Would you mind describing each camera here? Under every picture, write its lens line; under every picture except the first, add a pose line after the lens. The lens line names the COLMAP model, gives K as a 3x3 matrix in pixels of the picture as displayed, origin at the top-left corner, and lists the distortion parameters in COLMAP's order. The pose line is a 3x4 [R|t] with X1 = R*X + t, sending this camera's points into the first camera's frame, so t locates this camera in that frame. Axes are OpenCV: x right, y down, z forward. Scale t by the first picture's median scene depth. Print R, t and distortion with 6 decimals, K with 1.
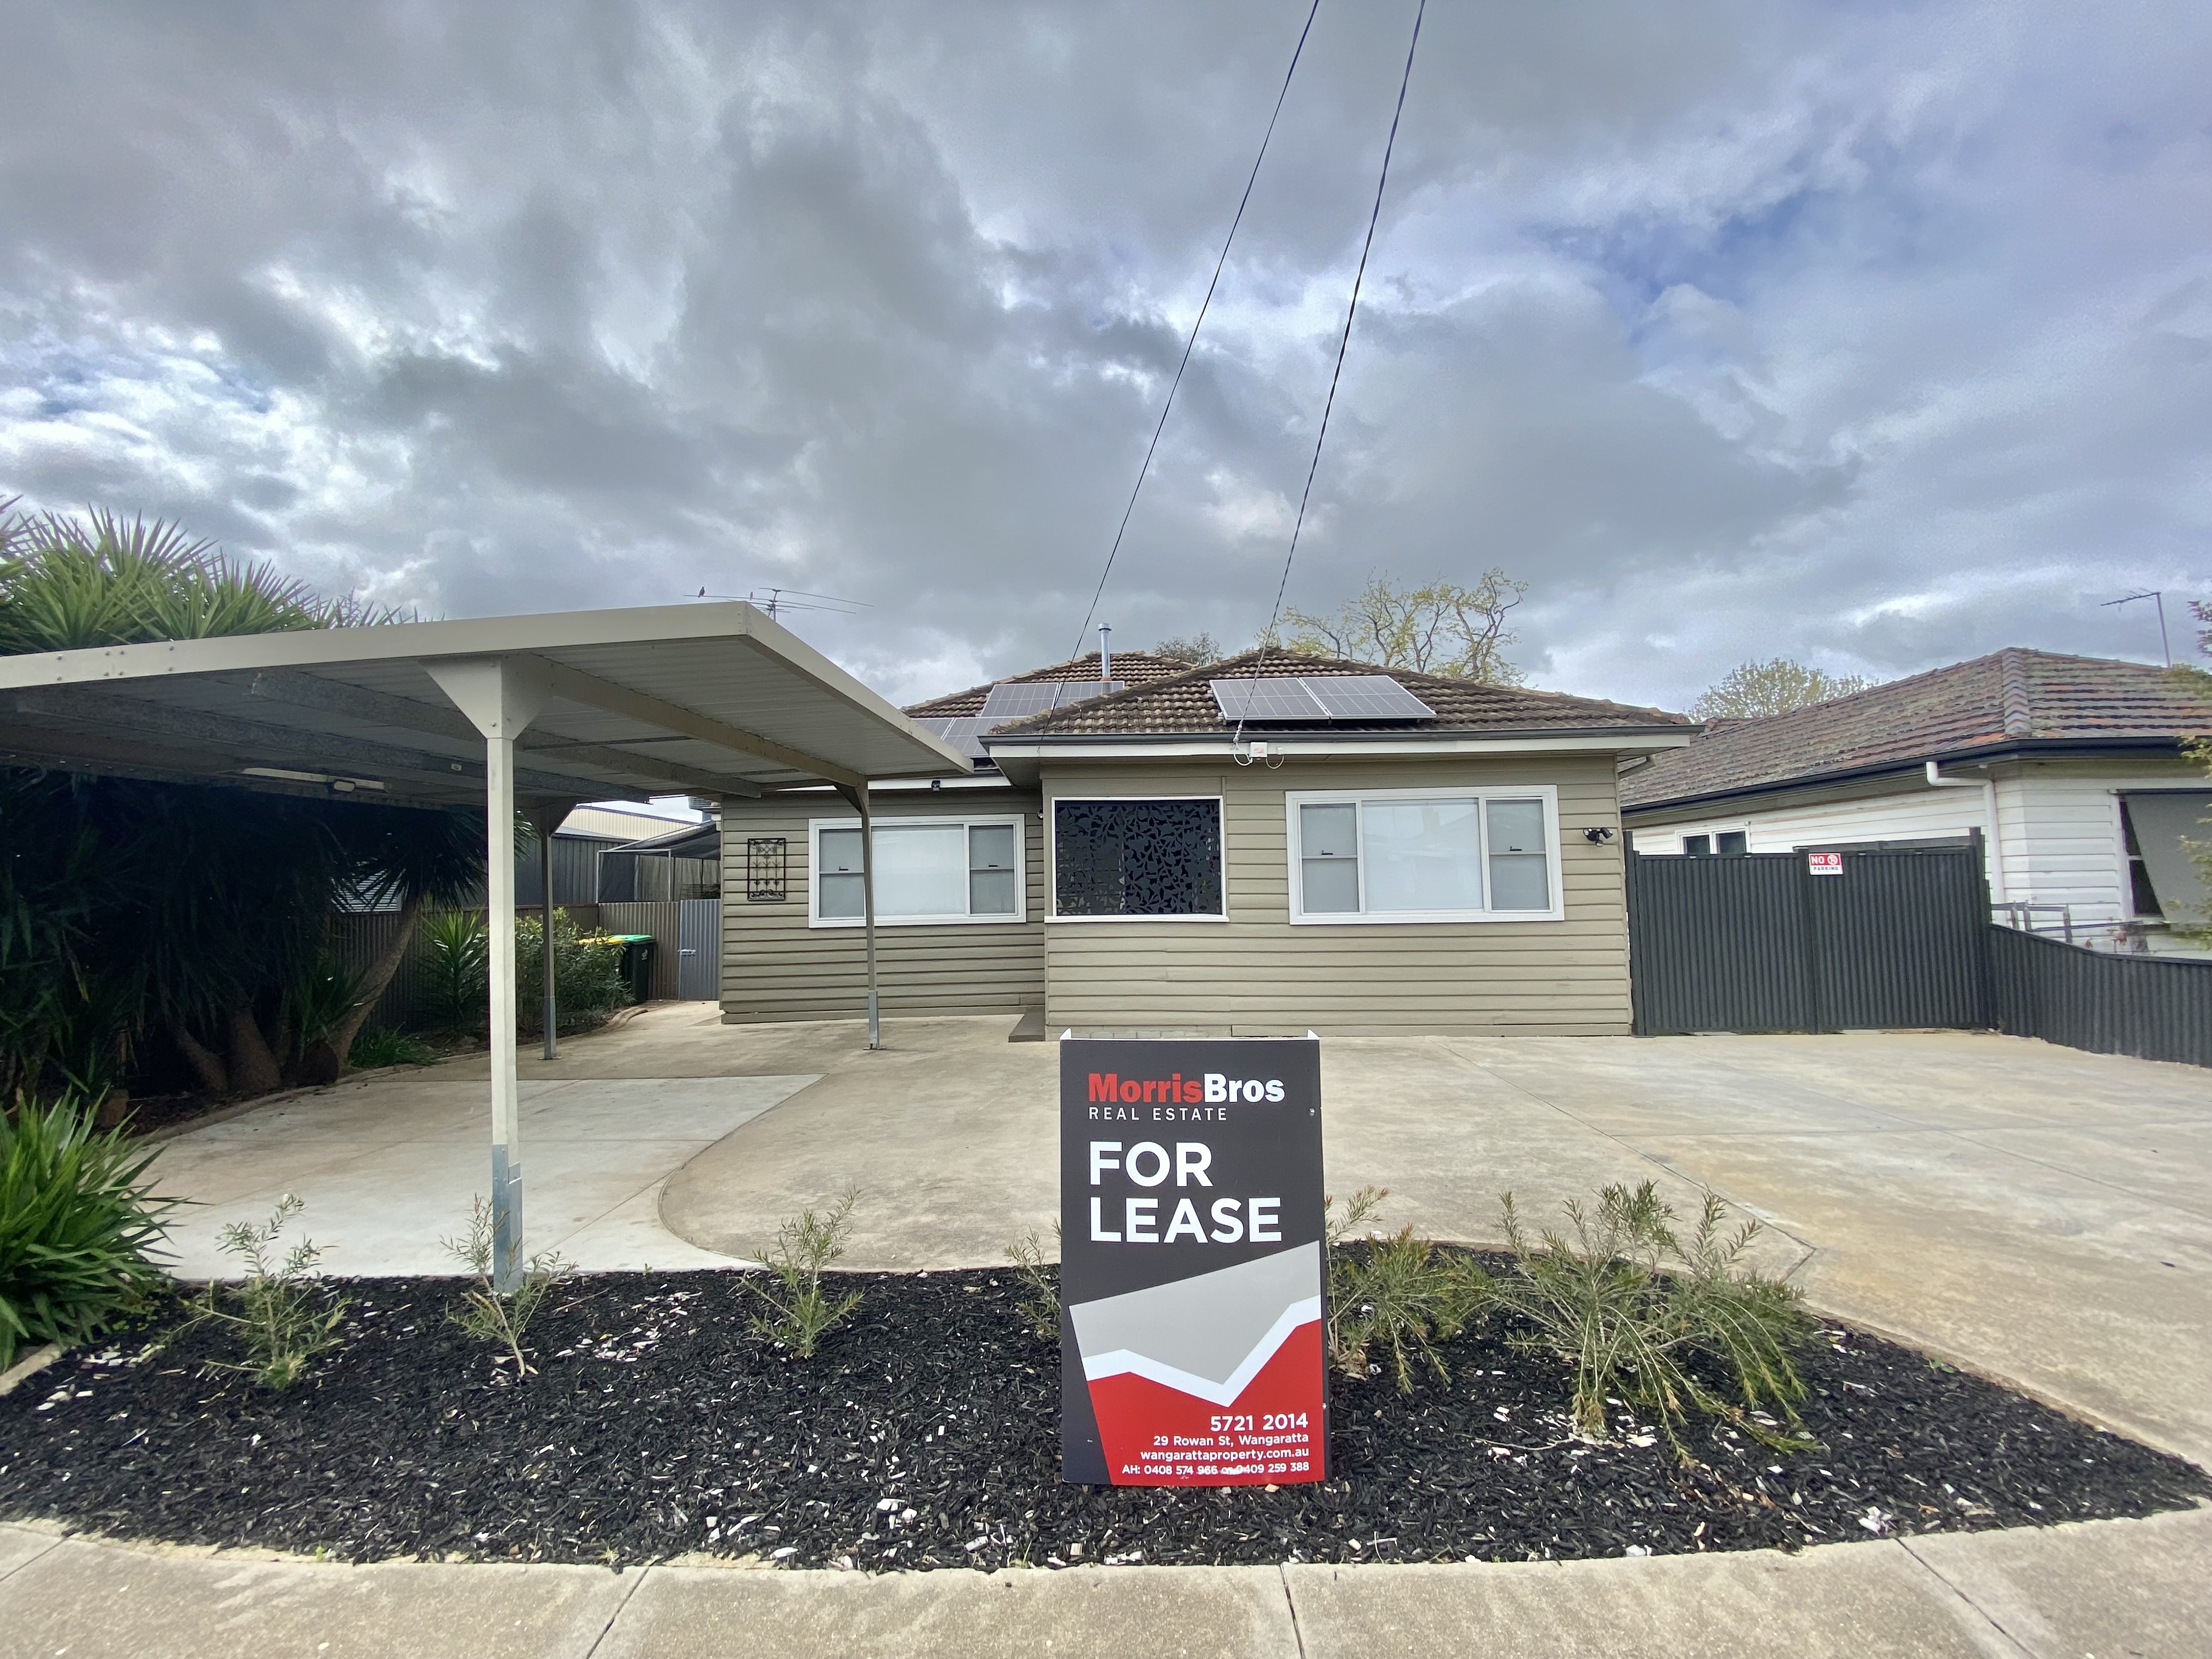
lens RADIAL K [[896.9, 0, 1109.1], [0, 896.9, 817.2], [0, 0, 1]] dist [0.050542, -0.026034]
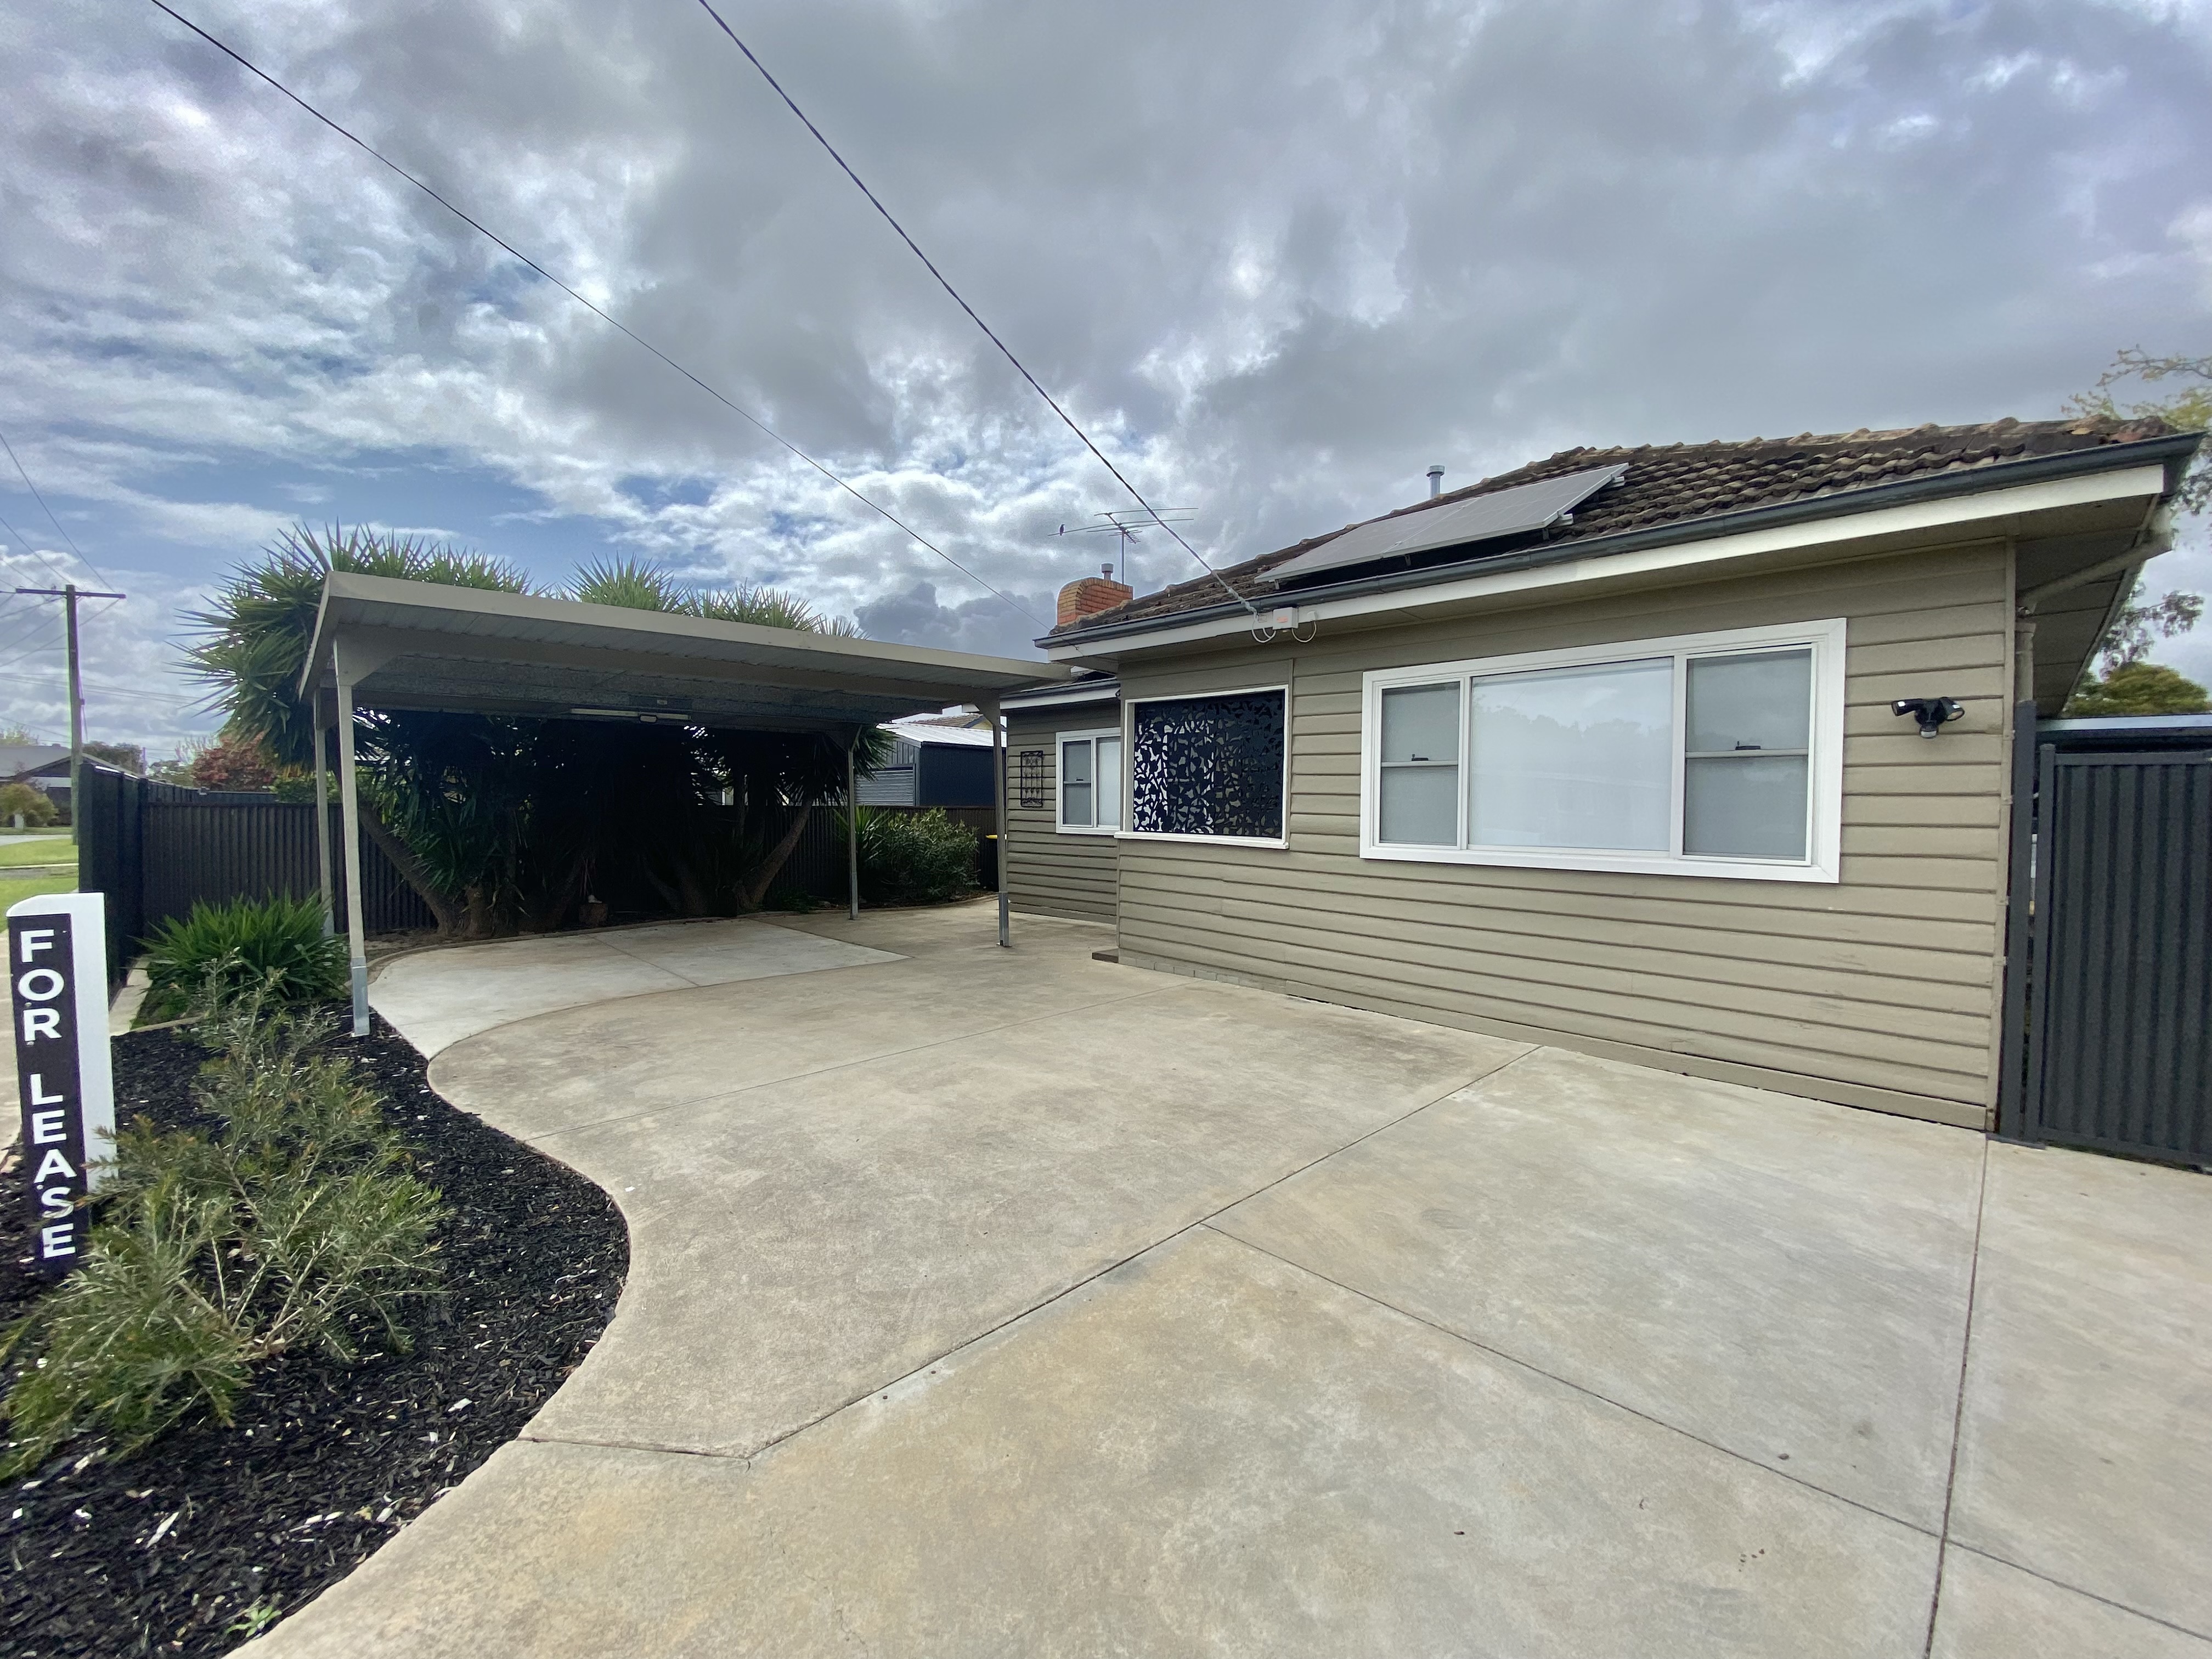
lens RADIAL K [[878.3, 0, 1133.5], [0, 878.3, 818.5], [0, 0, 1]] dist [0.000008, 0.000006]
pose [[0.709261, 0.037418, -0.703952, 0.484758], [0.026530, 0.996466, 0.079696, 0.022797], [0.704447, -0.075201, 0.705762, 0.314071]]
